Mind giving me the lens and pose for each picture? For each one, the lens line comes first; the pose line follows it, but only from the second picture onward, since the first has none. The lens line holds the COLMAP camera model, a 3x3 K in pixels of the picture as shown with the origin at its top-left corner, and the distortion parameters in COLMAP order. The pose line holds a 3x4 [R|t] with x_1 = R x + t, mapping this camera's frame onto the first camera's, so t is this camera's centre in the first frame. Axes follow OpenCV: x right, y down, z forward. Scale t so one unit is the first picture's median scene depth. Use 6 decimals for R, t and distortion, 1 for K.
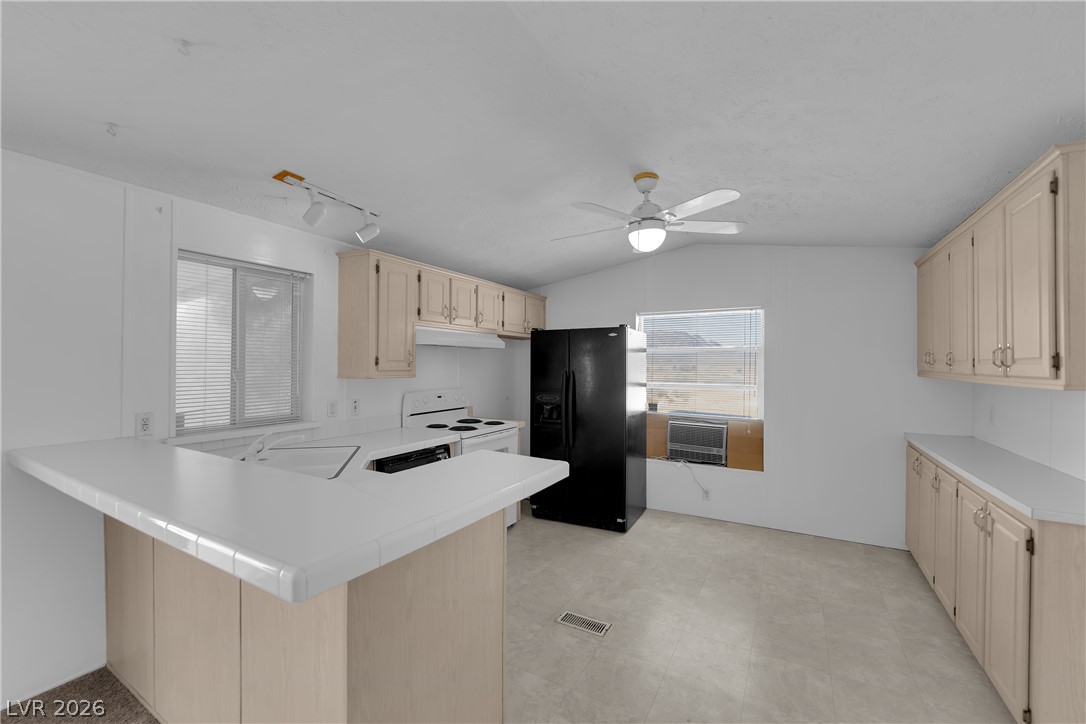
lens RADIAL K [[436.6, 0, 540.7], [0, 436.6, 362.7], [0, 0, 1]] dist [-0.013508, -0.001108]
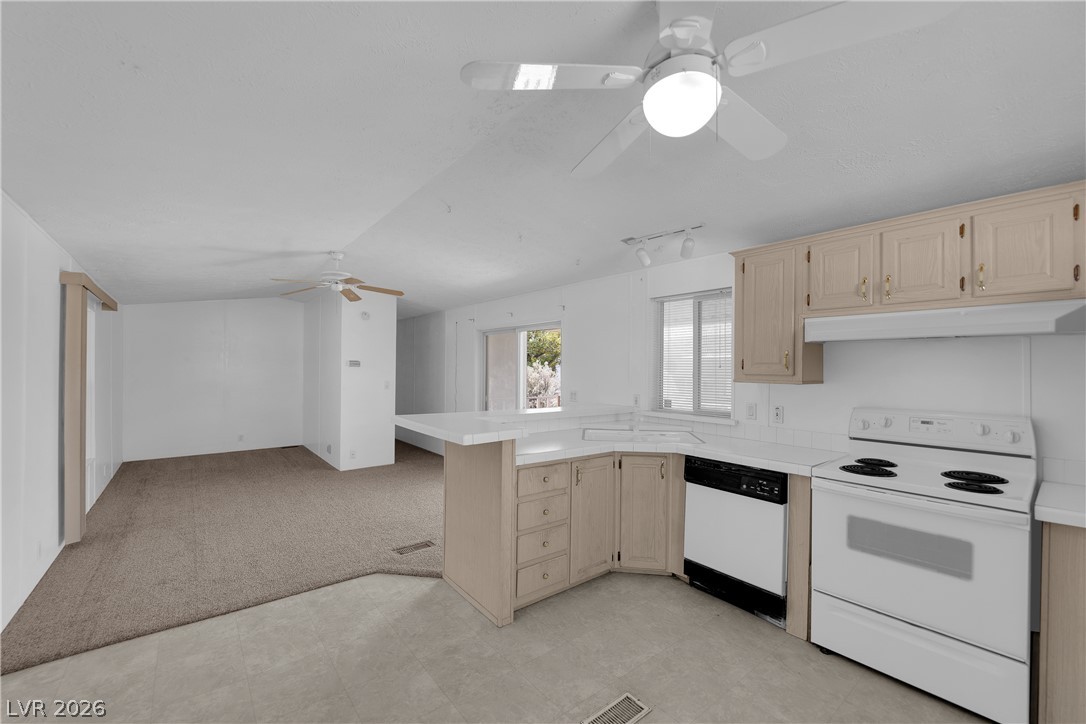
lens RADIAL K [[436.6, 0, 541.1], [0, 436.6, 361.0], [0, 0, 1]] dist [-0.013508, -0.001108]
pose [[-0.358781, -0.019996, -0.933208, 0.593746], [-0.005059, 0.999797, -0.019478, 0.008870], [0.933408, -0.002267, -0.358810, 0.813236]]
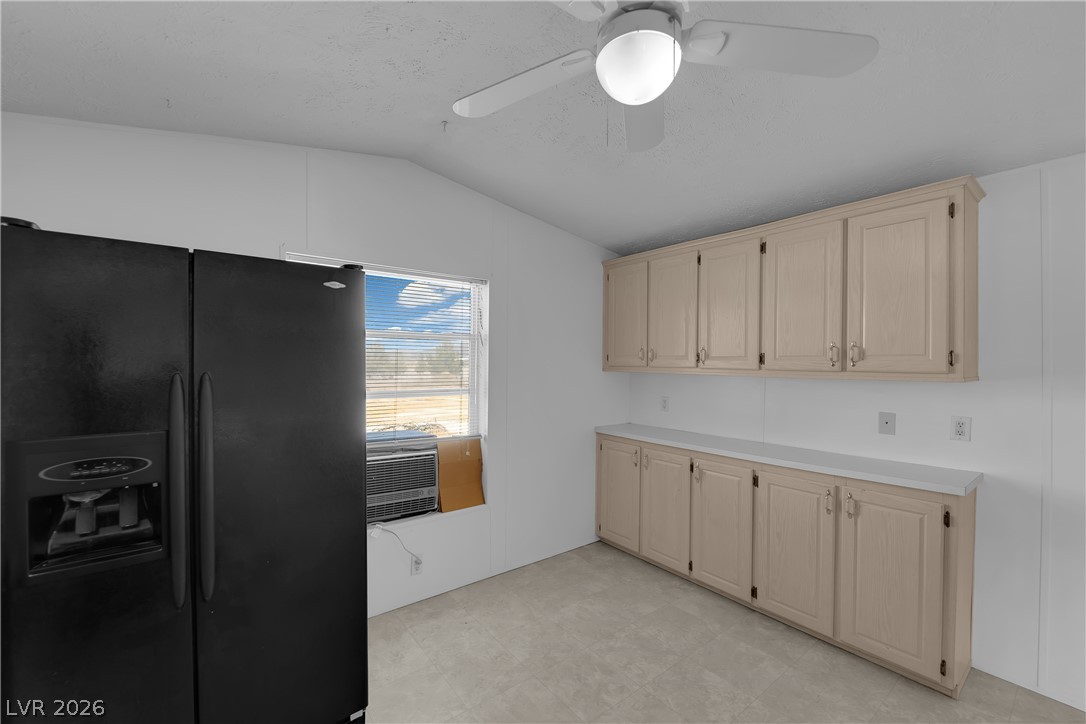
lens RADIAL K [[436.6, 0, 538.3], [0, 436.6, 362.3], [0, 0, 1]] dist [-0.013508, -0.001108]
pose [[0.391494, -0.000992, 0.920180, -0.155743], [-0.008453, 0.999953, 0.004675, 0.006313], [-0.920142, -0.009608, 0.391468, 0.725630]]
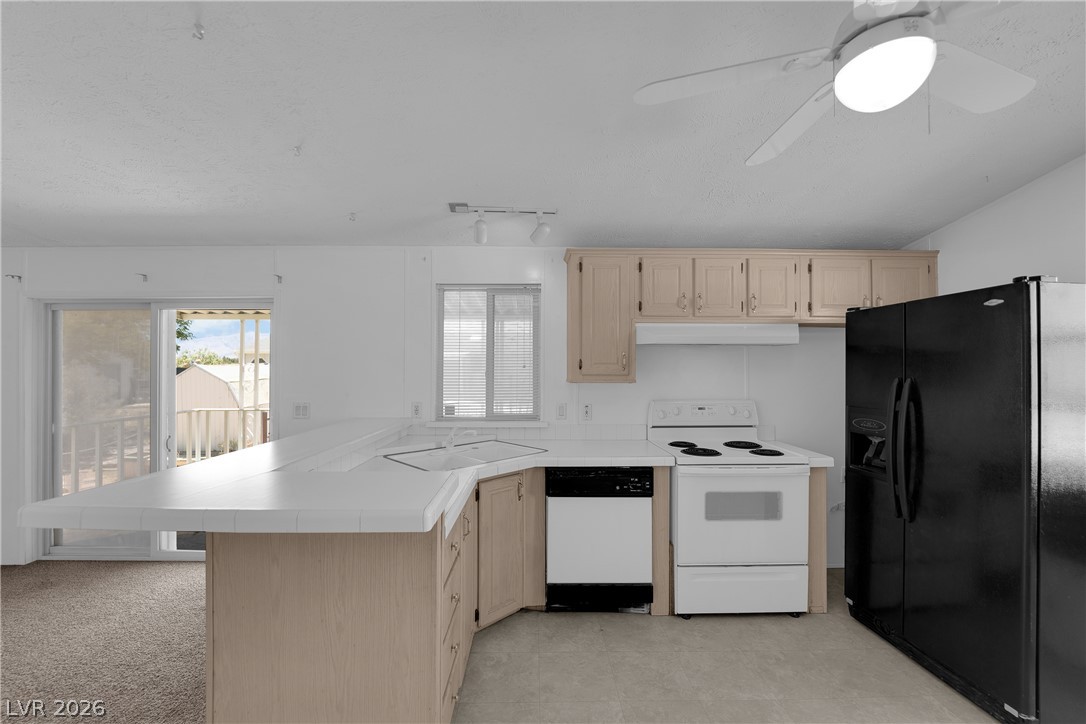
lens RADIAL K [[436.6, 0, 536.2], [0, 436.6, 362.0], [0, 0, 1]] dist [-0.013508, -0.001108]
pose [[0.511799, -0.015137, -0.858972, 0.340703], [0.005923, 0.999883, -0.014091, 0.003322], [0.859085, 0.002124, 0.511829, 0.378245]]
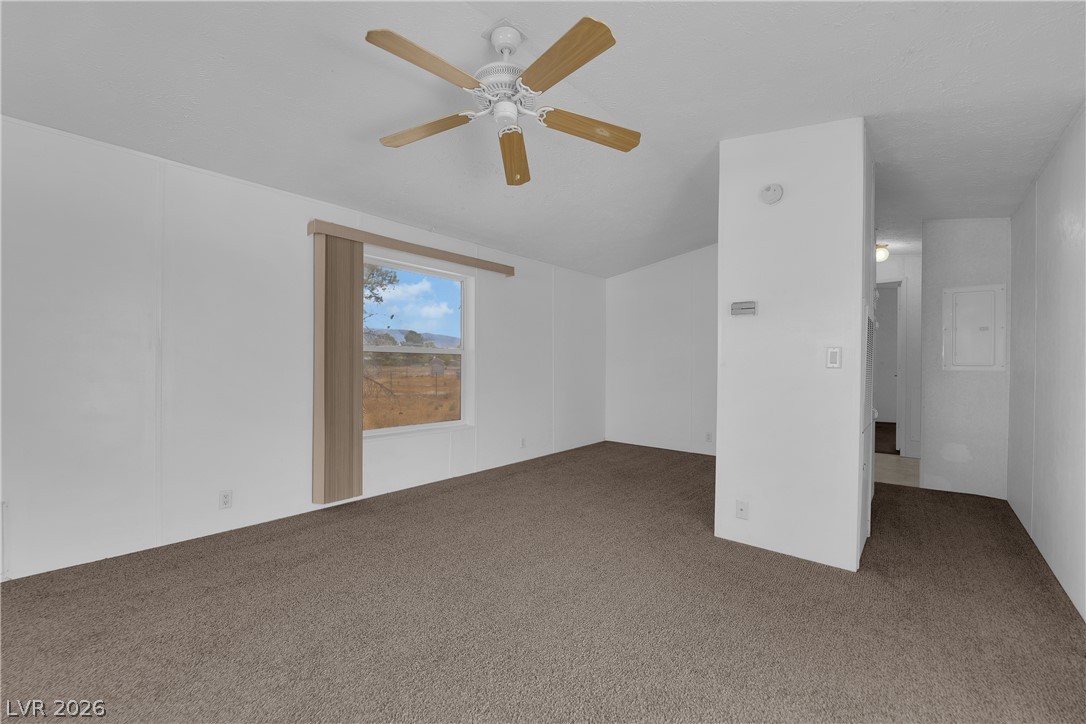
lens RADIAL K [[436.6, 0, 548.5], [0, 436.6, 362.0], [0, 0, 1]] dist [-0.013508, -0.001108]
pose [[-0.983343, -0.015569, 0.181090, -0.576012], [-0.016598, 0.999854, -0.004165, 0.096143], [-0.180999, -0.007102, -0.983458, 0.318804]]
